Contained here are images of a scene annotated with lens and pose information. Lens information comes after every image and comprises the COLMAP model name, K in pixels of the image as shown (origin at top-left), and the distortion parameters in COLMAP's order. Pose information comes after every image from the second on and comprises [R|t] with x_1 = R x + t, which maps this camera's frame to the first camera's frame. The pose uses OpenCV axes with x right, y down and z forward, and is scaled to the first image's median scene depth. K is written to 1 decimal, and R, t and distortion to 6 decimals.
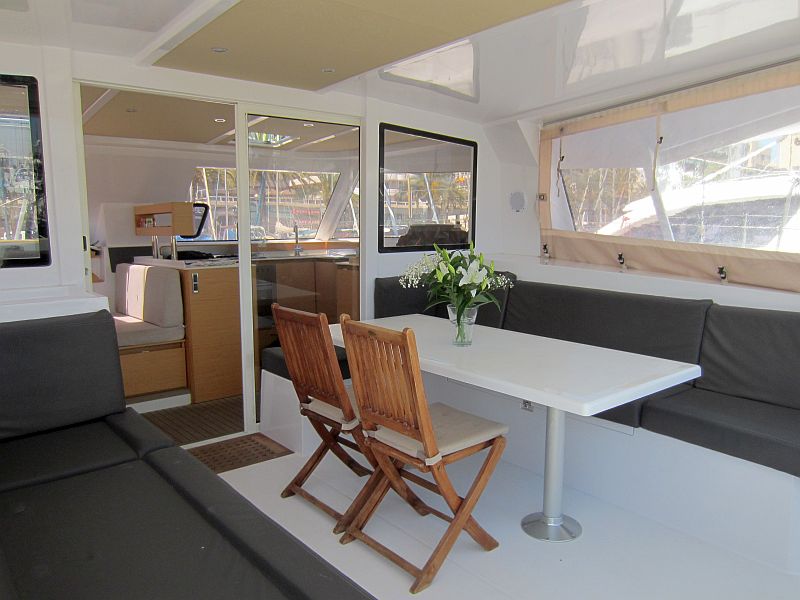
lens RADIAL K [[601.6, 0, 399.4], [0, 601.6, 299.9], [0, 0, 1]] dist [0.002550, 0.000385]
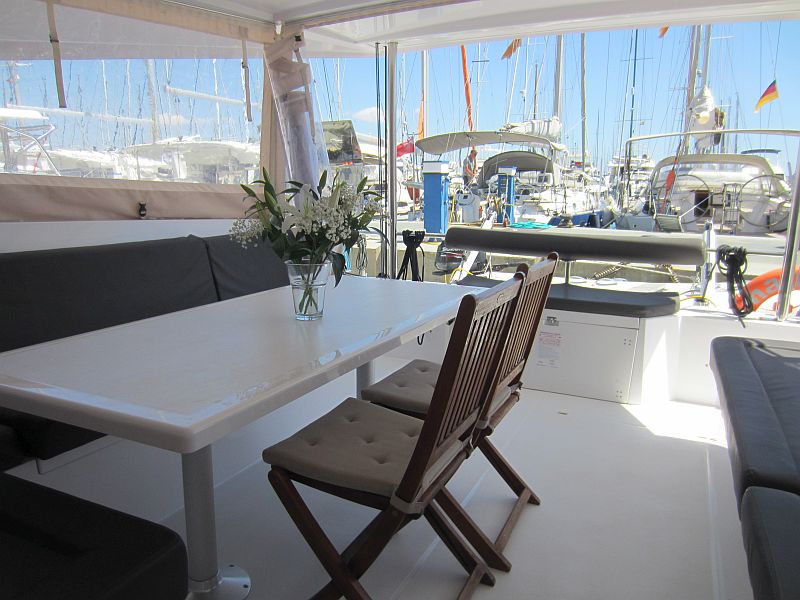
lens RADIAL K [[601.6, 0, 400.0], [0, 601.6, 299.6], [0, 0, 1]] dist [0.002550, 0.000385]
pose [[-0.412409, -0.177191, 0.893601, -0.495494], [0.119565, 0.961889, 0.245912, -0.093052], [-0.903119, 0.208260, -0.375506, 1.018771]]
